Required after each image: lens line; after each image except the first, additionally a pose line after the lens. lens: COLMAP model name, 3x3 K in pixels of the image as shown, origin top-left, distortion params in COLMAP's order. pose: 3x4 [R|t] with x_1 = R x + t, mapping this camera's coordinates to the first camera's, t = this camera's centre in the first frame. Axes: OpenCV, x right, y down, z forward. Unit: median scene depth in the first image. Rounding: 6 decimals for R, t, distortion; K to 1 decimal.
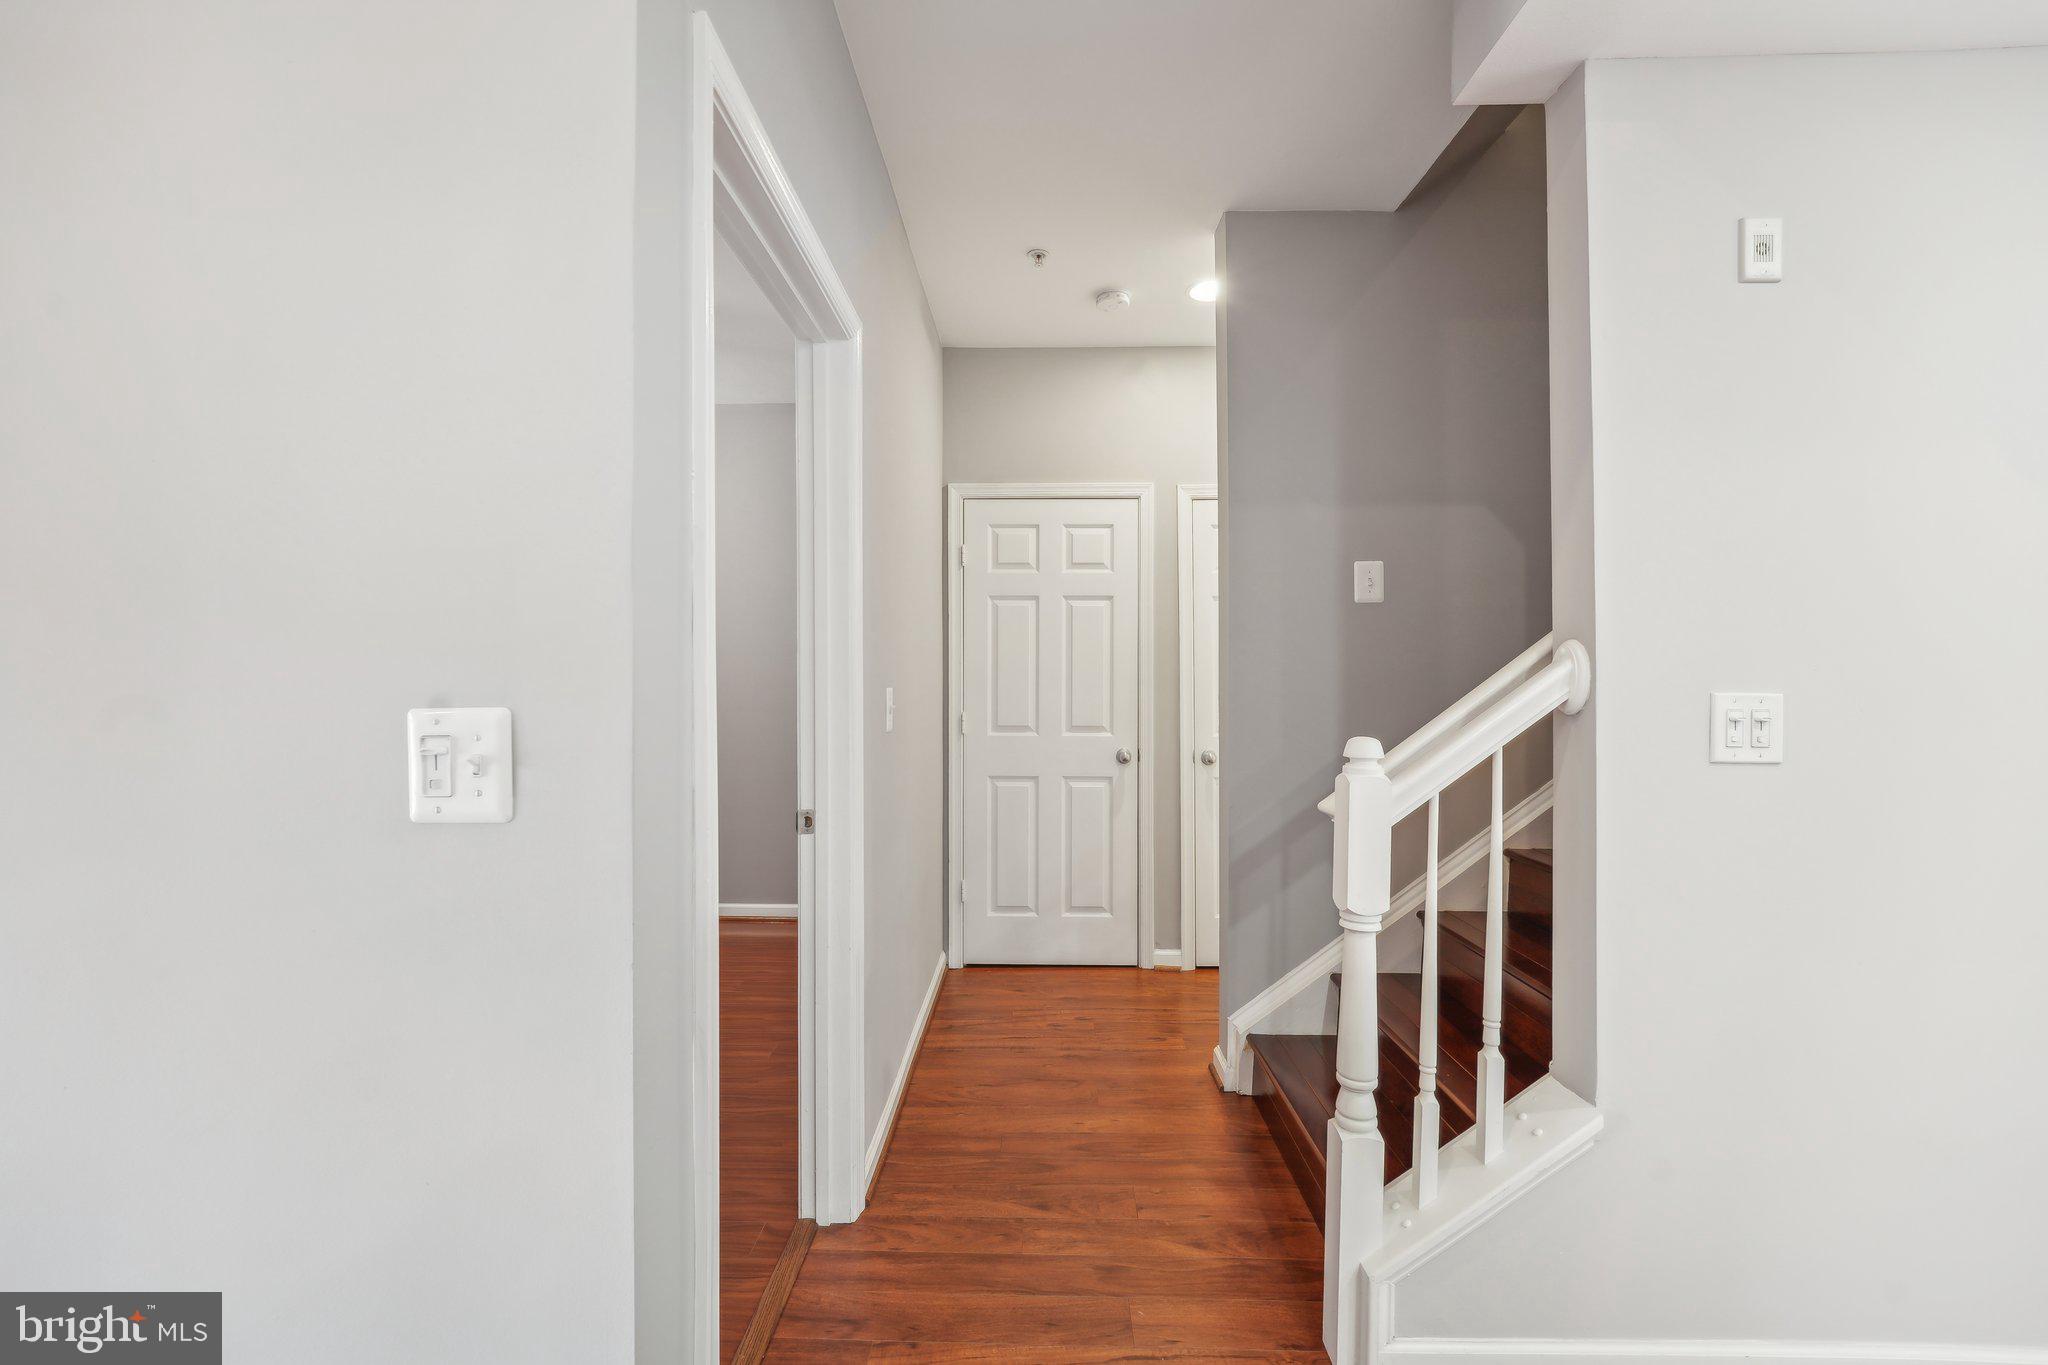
lens RADIAL K [[843.3, 0, 1023.9], [0, 843.3, 686.5], [0, 0, 1]] dist [-0.016310, 0.000797]
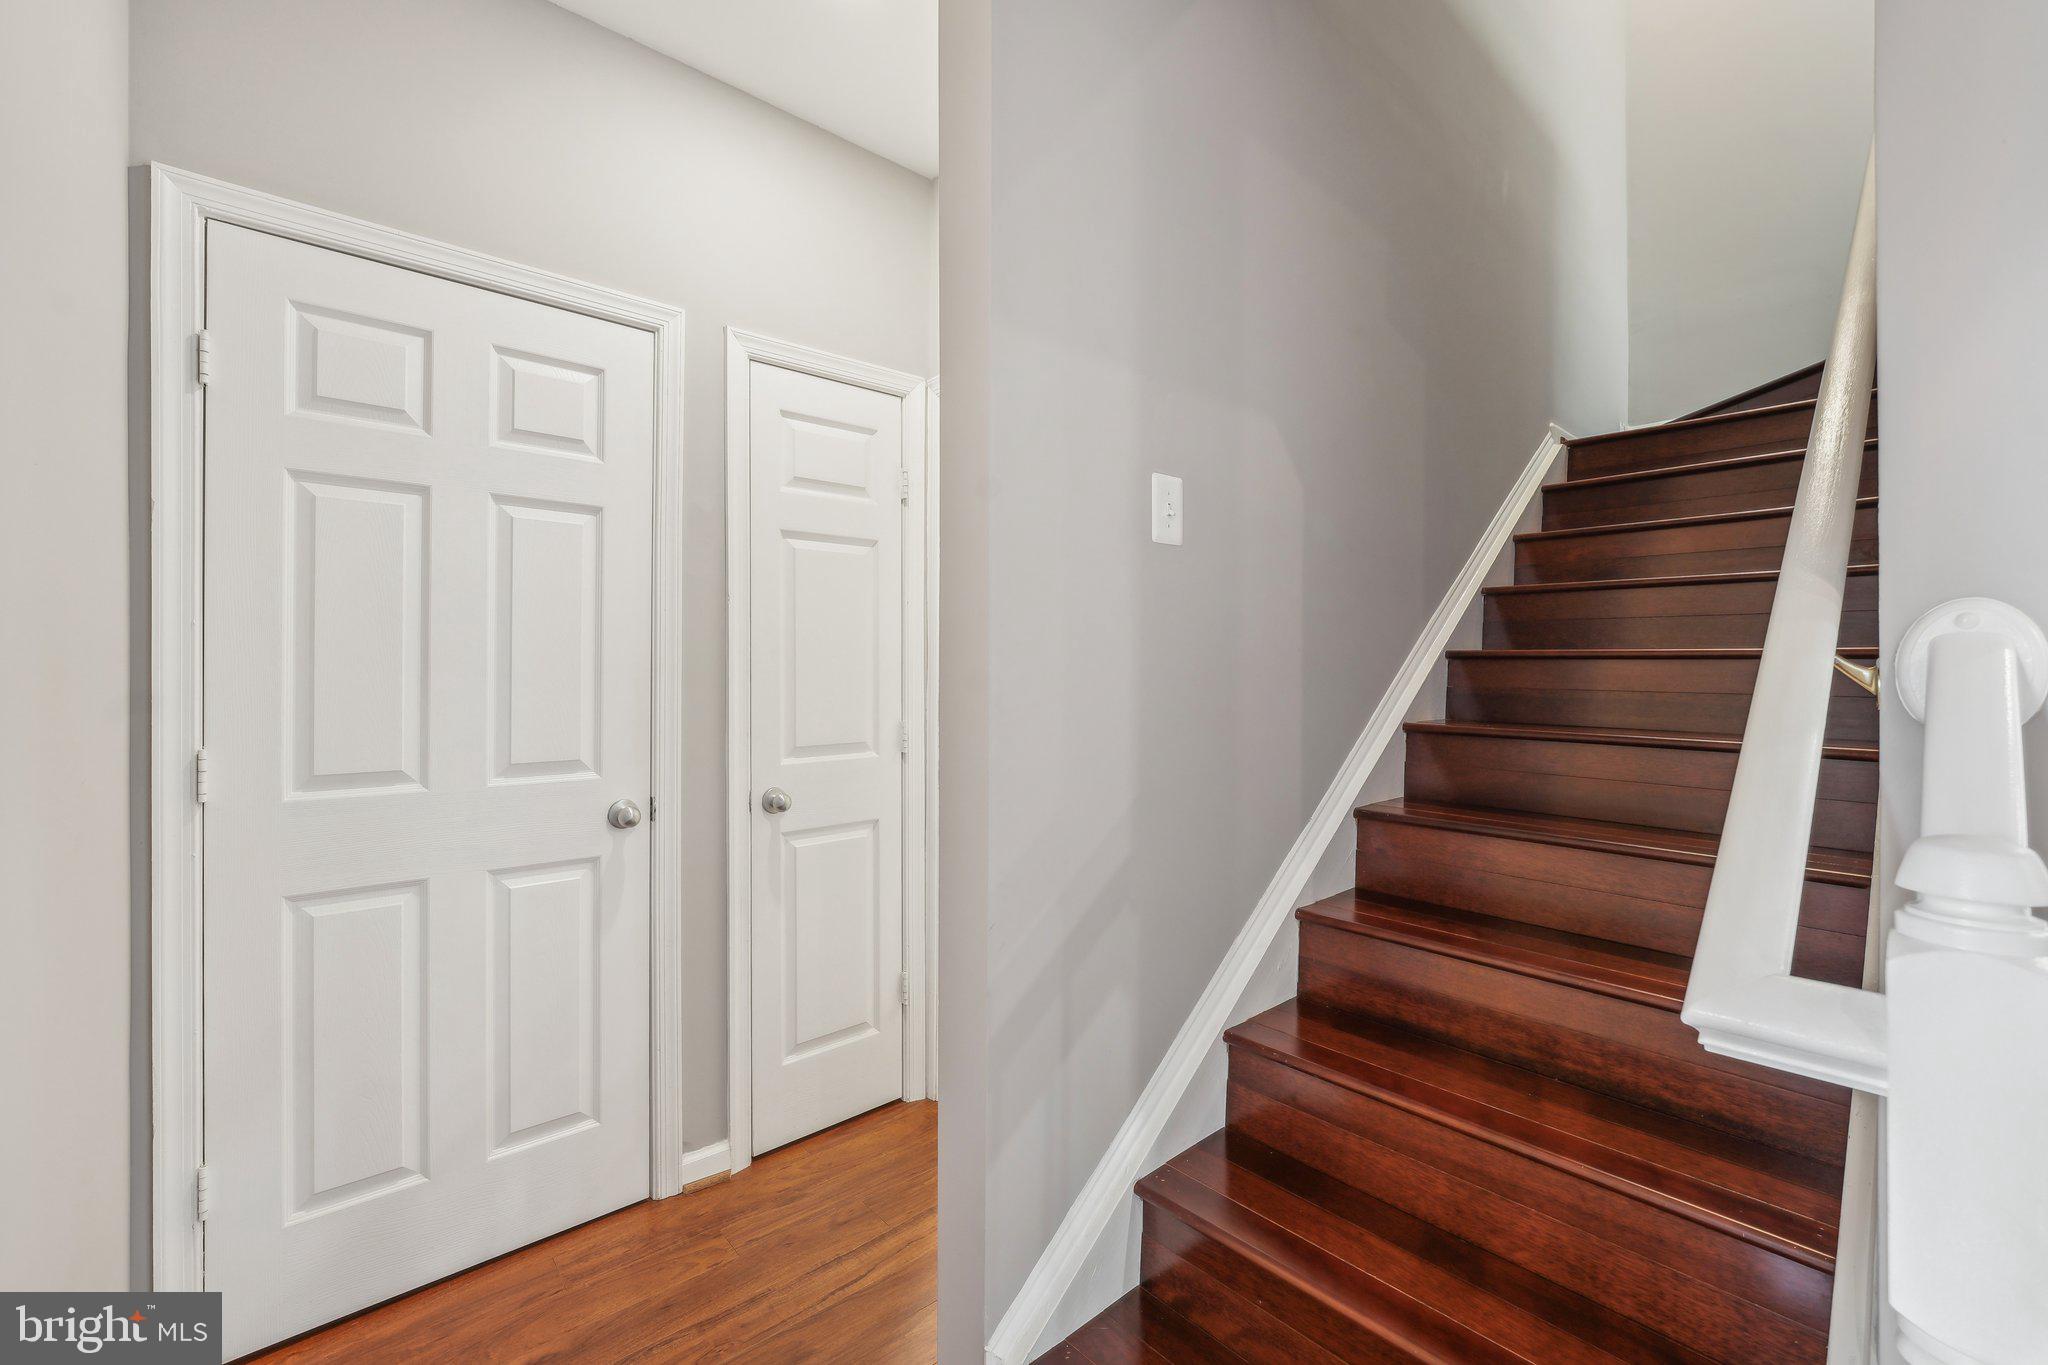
lens RADIAL K [[843.3, 0, 1031.3], [0, 843.3, 669.9], [0, 0, 1]] dist [-0.016310, 0.000797]
pose [[0.733498, 0.000806, 0.679692, -0.050959], [0.001199, 0.999996, -0.002479, -0.005939], [-0.679691, 0.002633, 0.733494, 0.442338]]
